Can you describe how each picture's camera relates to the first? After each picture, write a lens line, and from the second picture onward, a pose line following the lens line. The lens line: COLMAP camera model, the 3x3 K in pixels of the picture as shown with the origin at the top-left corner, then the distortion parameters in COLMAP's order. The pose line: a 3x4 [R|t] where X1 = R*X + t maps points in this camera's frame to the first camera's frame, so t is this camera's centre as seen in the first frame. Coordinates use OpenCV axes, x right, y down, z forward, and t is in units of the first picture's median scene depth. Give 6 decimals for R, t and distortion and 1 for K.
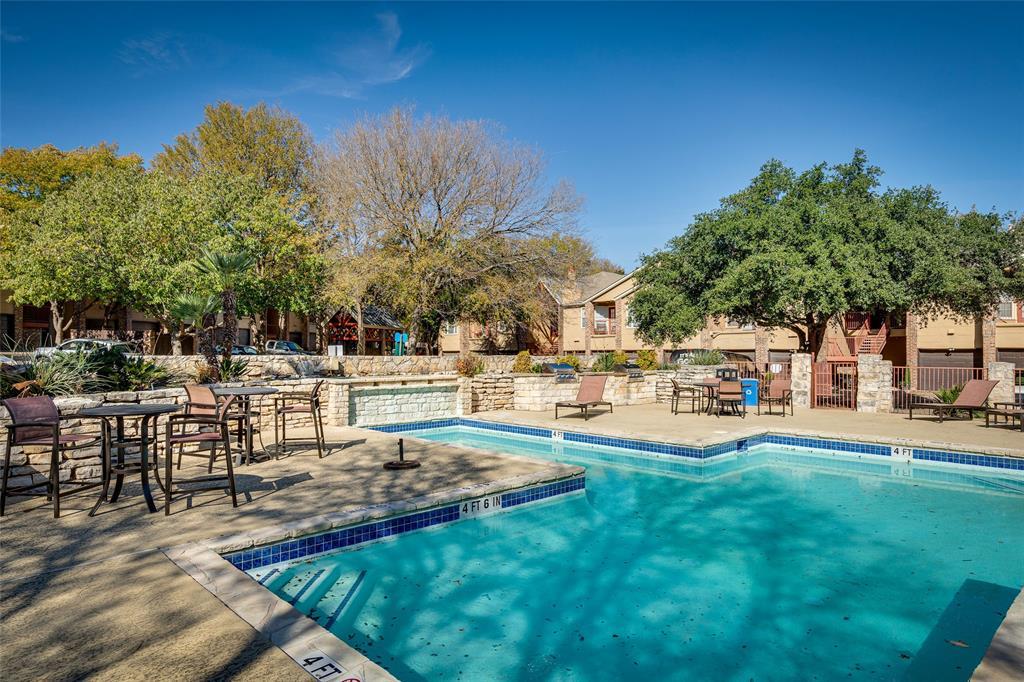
lens RADIAL K [[609.4, 0, 512.0], [0, 609.4, 341.0], [0, 0, 1]] dist [-0.002126, -0.000611]
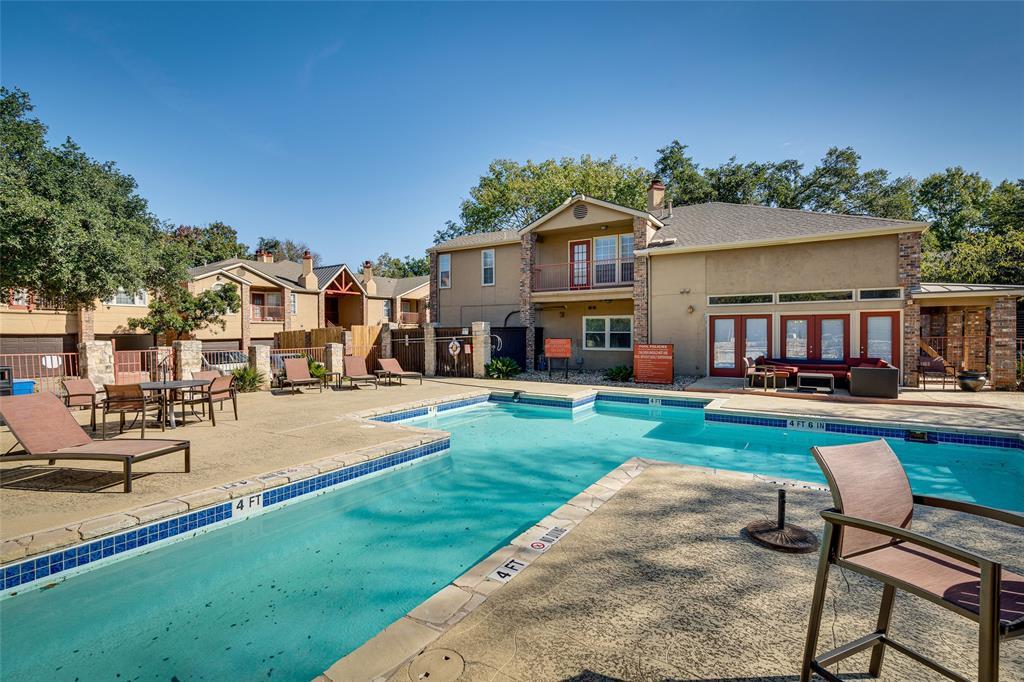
lens RADIAL K [[467.8, 0, 512.0], [0, 467.8, 341.0], [0, 0, 1]] dist [-0.001430, 0.000345]
pose [[-0.231497, -0.013388, 0.972743, -0.406928], [-0.011991, 0.999869, 0.010907, 0.012883], [-0.972762, -0.009139, -0.231628, 1.019219]]
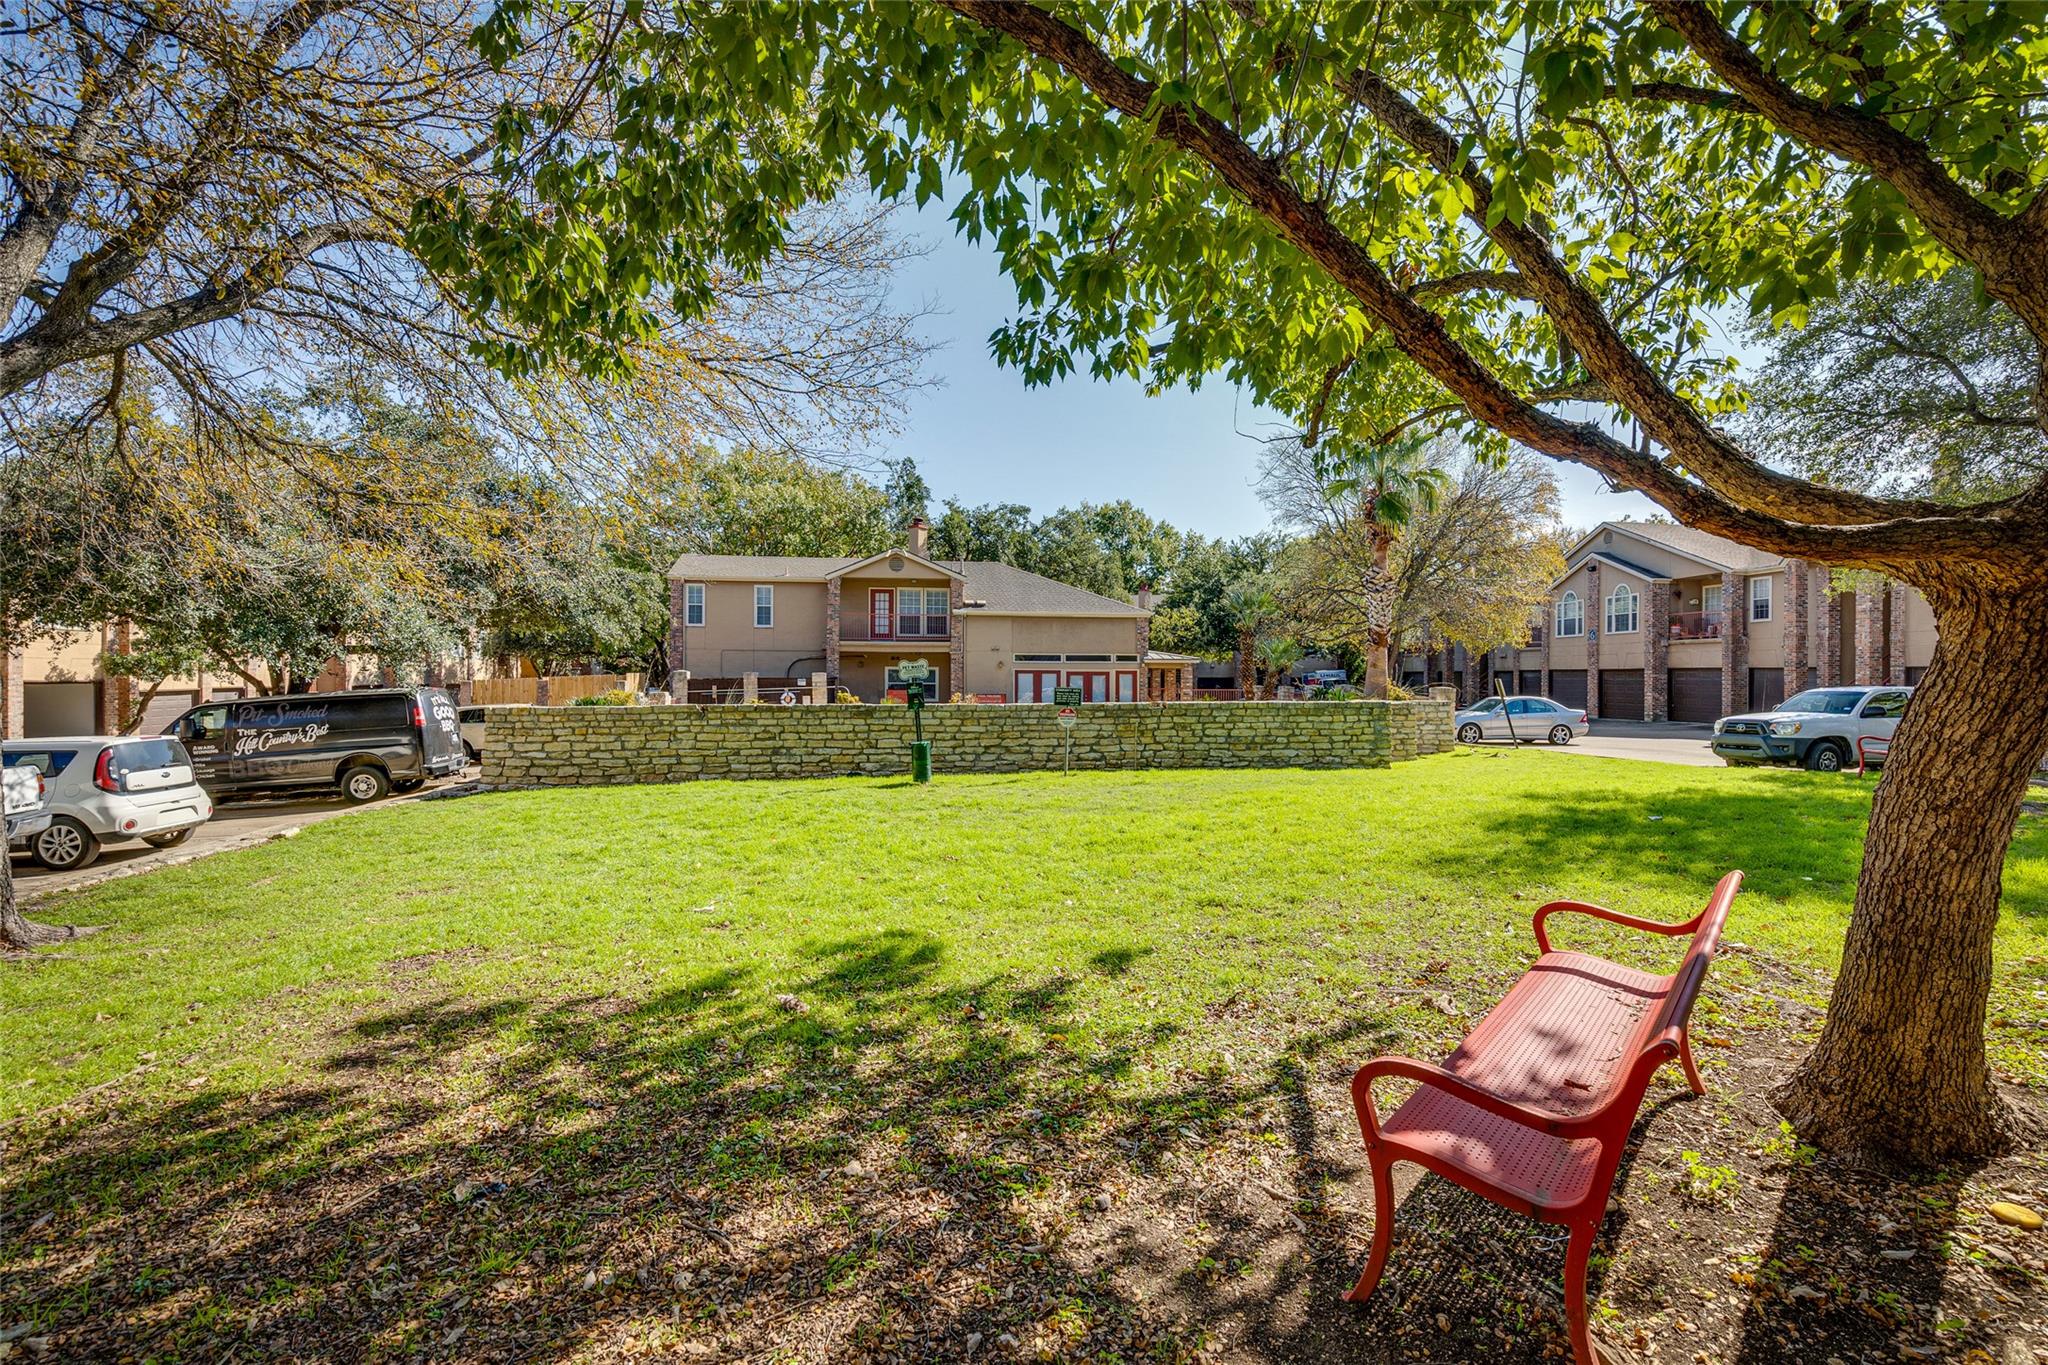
lens RADIAL K [[979.7, 0, 1024.0], [0, 979.7, 682.5], [0, 0, 1]] dist [-0.000047, -0.000005]
pose [[-0.797061, -0.001102, 0.603898, -1.356361], [-0.011192, 0.999854, -0.012948, 0.034098], [-0.603795, -0.017079, -0.796956, 2.974573]]
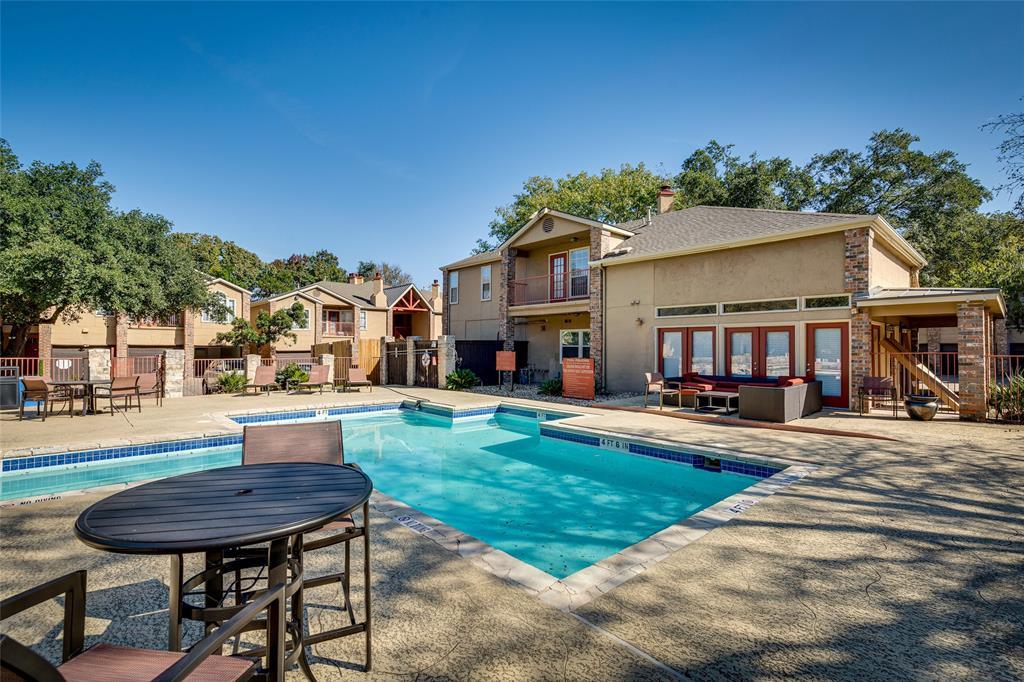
lens RADIAL K [[467.8, 0, 512.0], [0, 467.8, 341.0], [0, 0, 1]] dist [-0.001430, 0.000345]
pose [[0.025726, 0.018058, 0.999506, -0.500131], [-0.020499, 0.999636, -0.017532, 0.011621], [-0.999459, -0.020038, 0.026087, 0.463204]]
